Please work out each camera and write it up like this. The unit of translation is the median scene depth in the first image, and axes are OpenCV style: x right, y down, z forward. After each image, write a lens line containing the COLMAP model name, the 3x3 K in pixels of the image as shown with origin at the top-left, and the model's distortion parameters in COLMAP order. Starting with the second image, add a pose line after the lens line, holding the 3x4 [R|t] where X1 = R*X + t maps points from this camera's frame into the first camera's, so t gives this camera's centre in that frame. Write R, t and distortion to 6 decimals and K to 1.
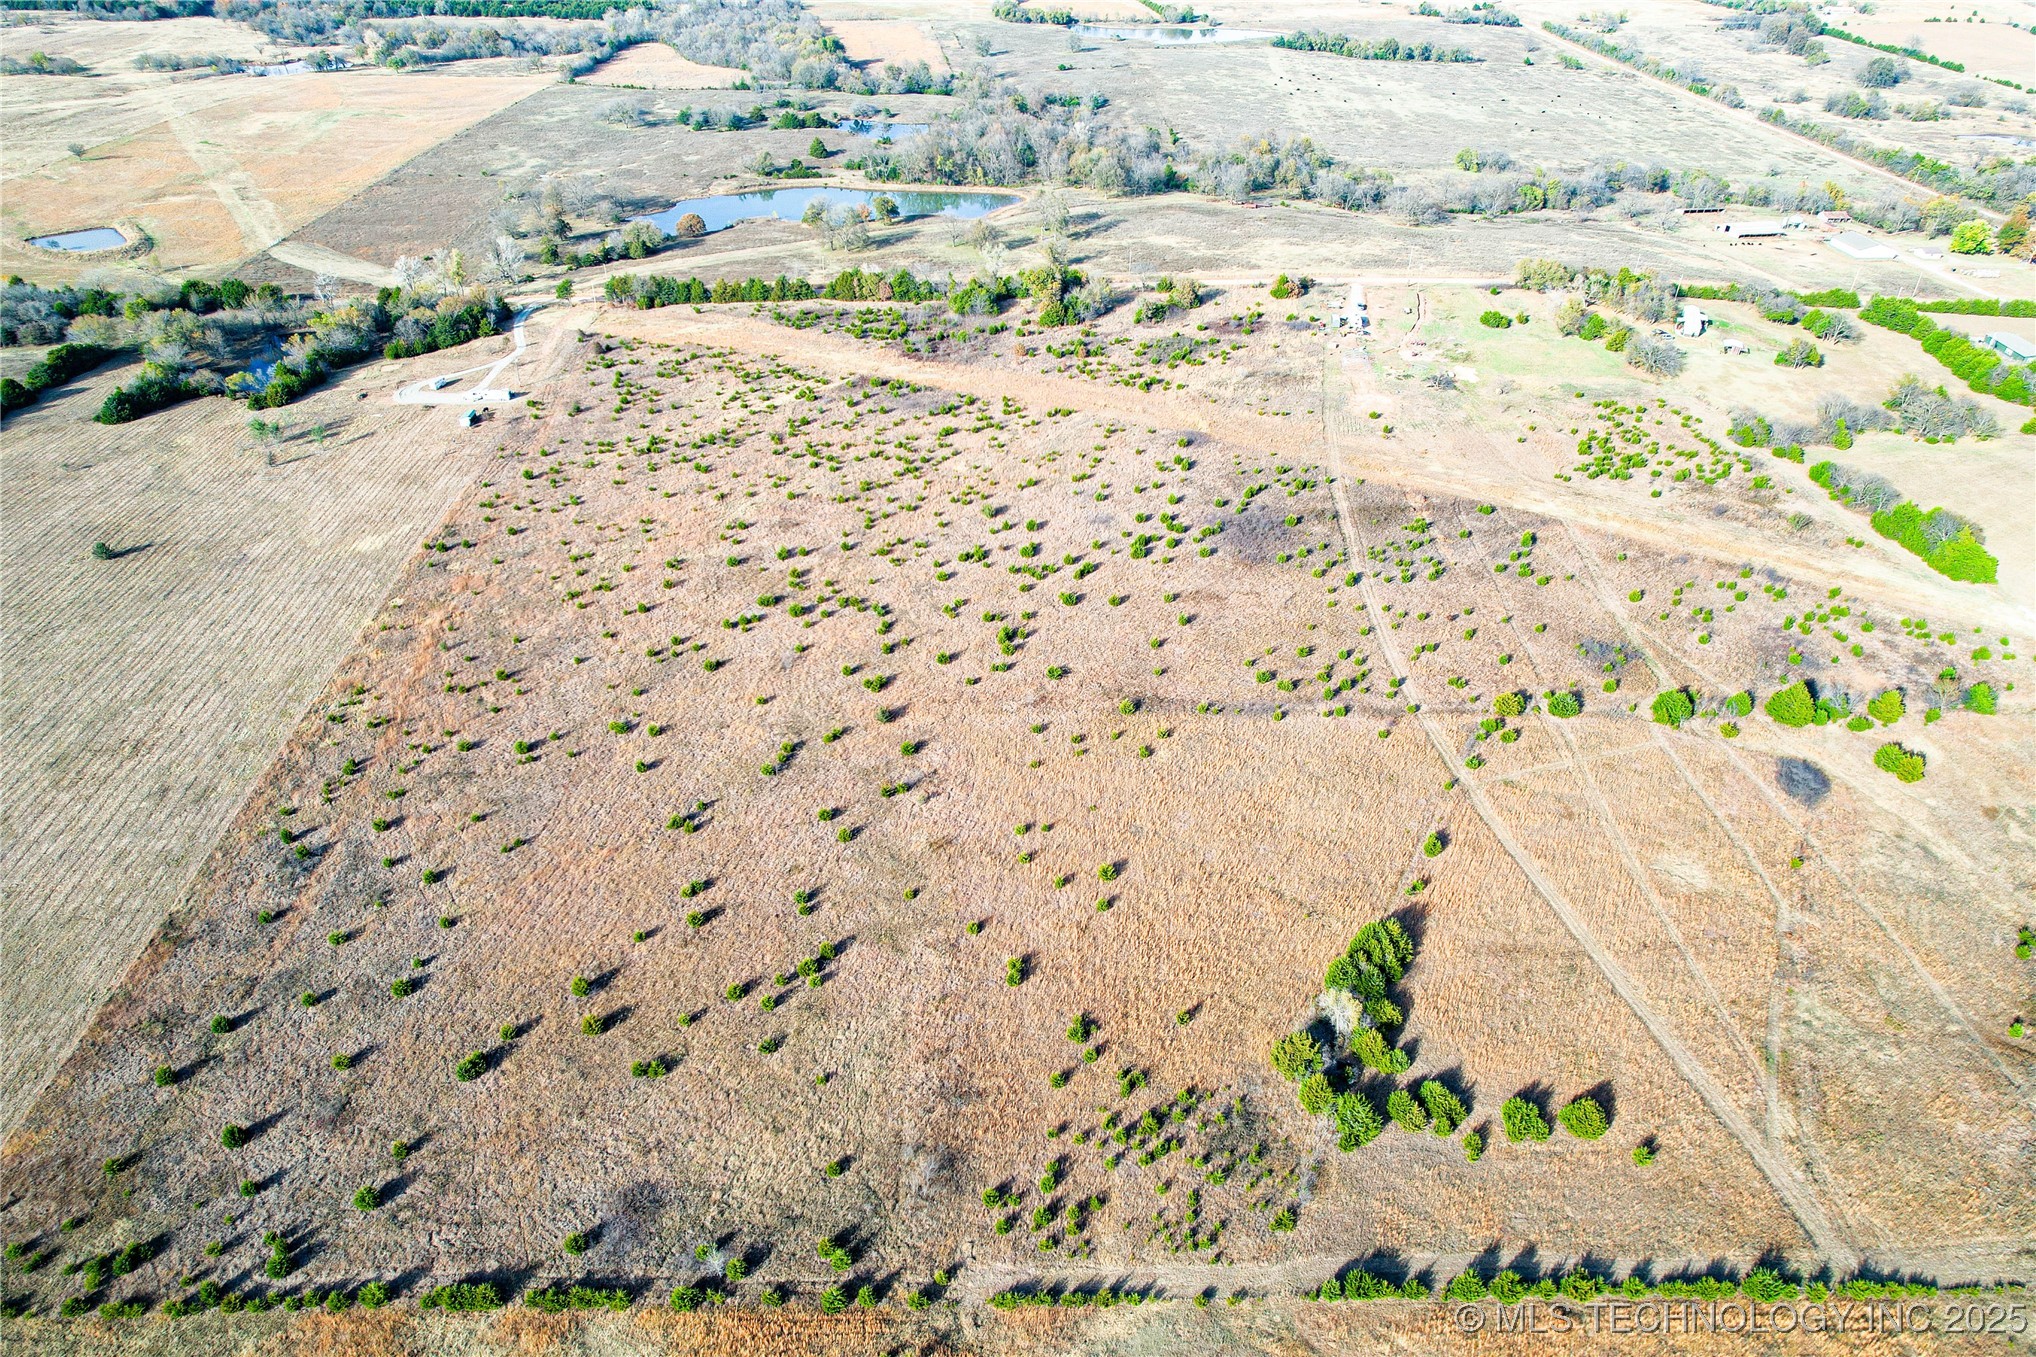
lens RADIAL K [[1306.0, 0, 1026.6], [0, 1306.0, 686.5], [0, 0, 1]] dist [-0.074550, 0.067225]
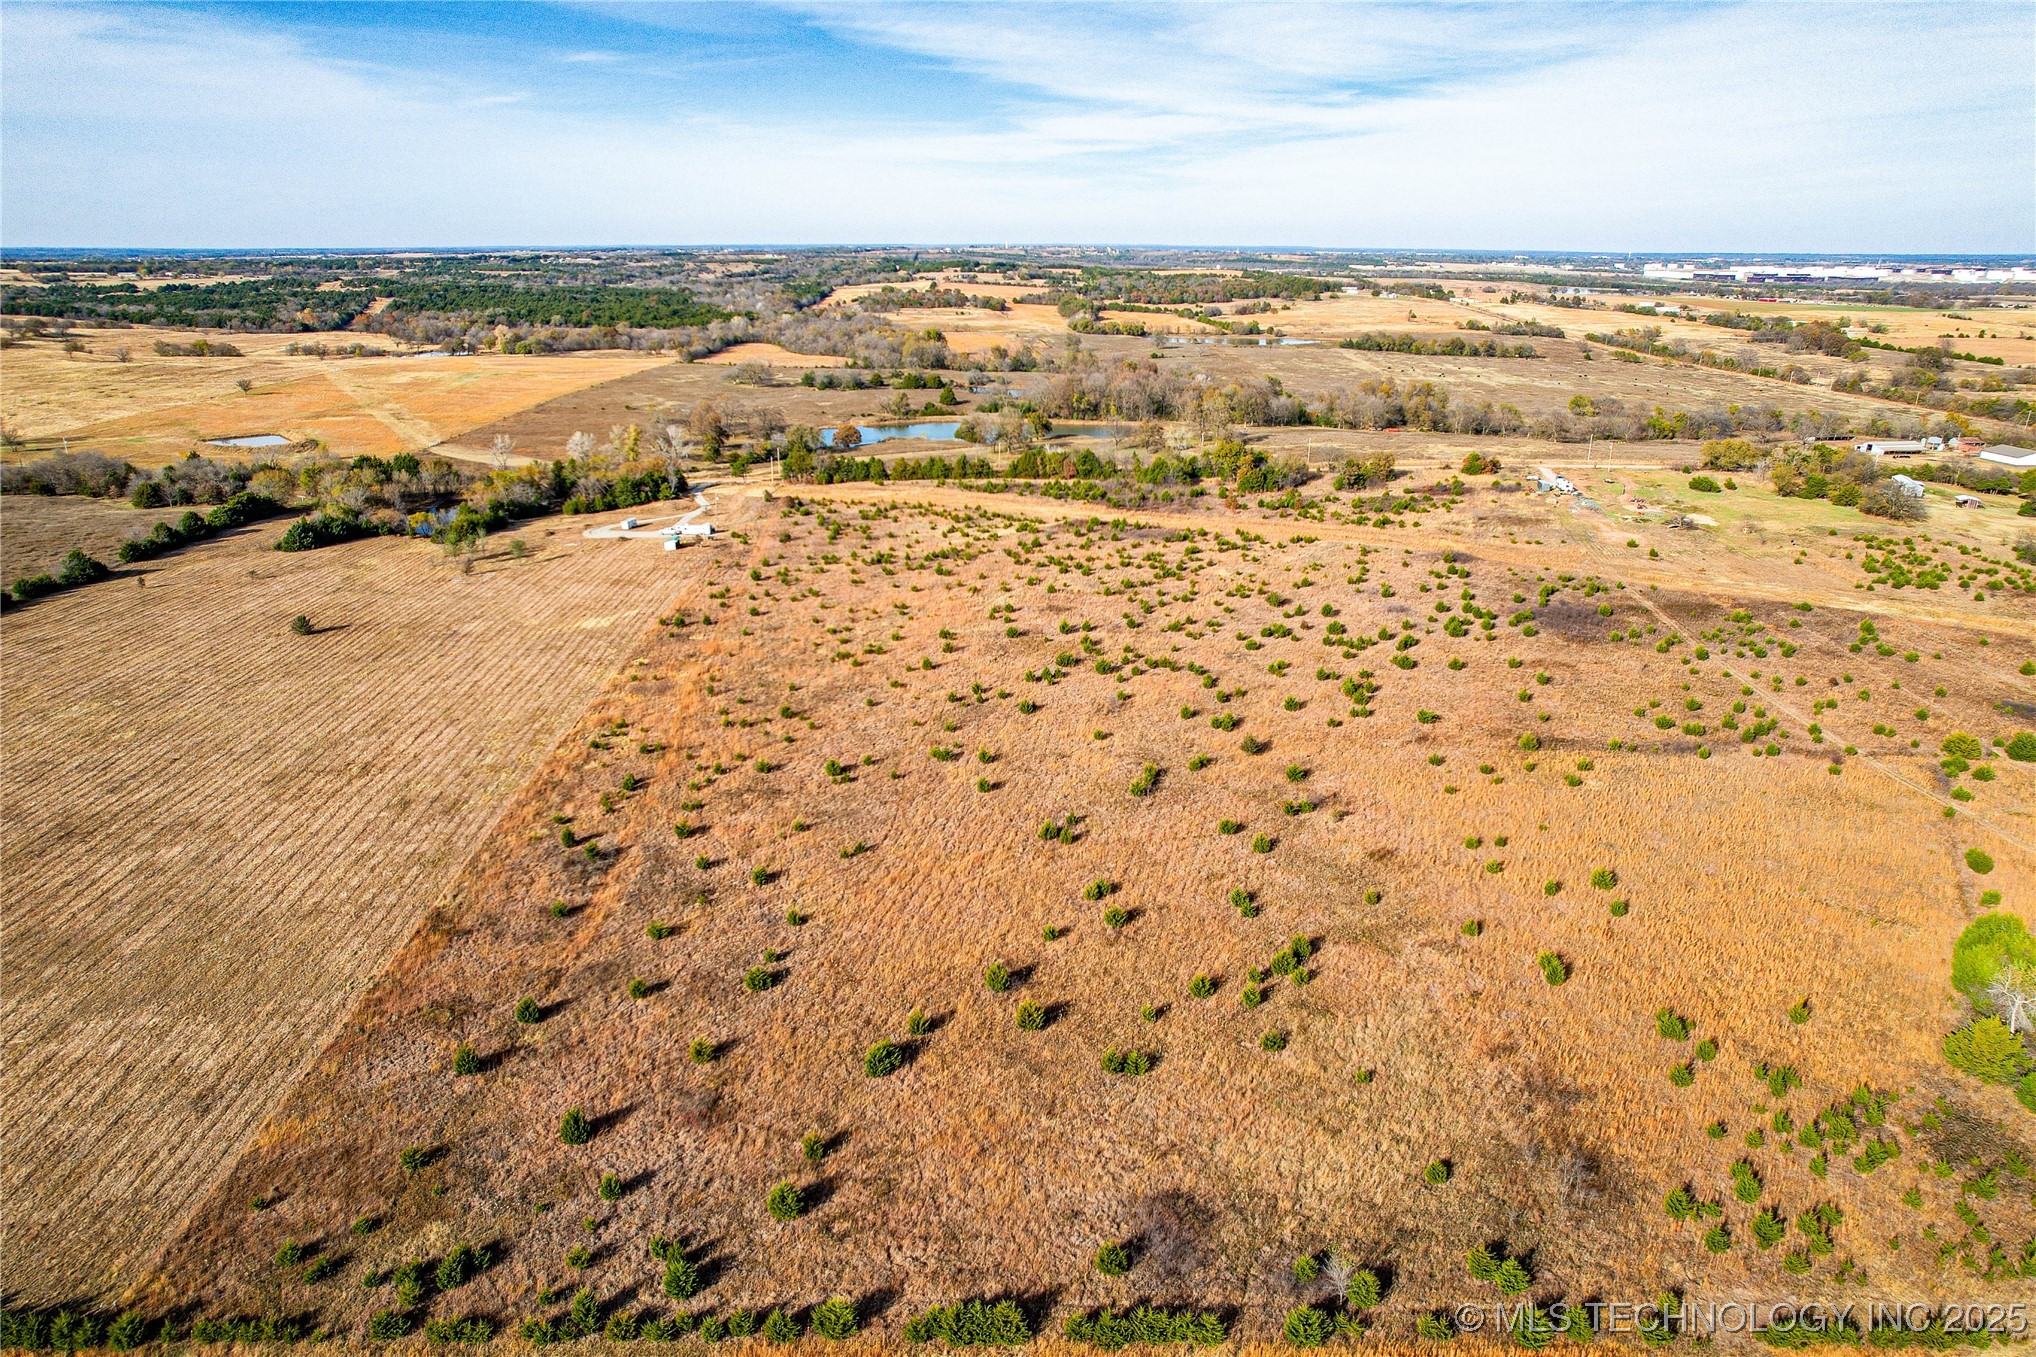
lens RADIAL K [[1303.7, 0, 1026.2], [0, 1303.7, 677.8], [0, 0, 1]] dist [-0.041743, -0.000131]
pose [[0.999970, -0.000422, -0.007688, -0.292615], [-0.001649, 0.963588, -0.267385, 0.241570], [0.007521, 0.267390, 0.963559, 0.202356]]
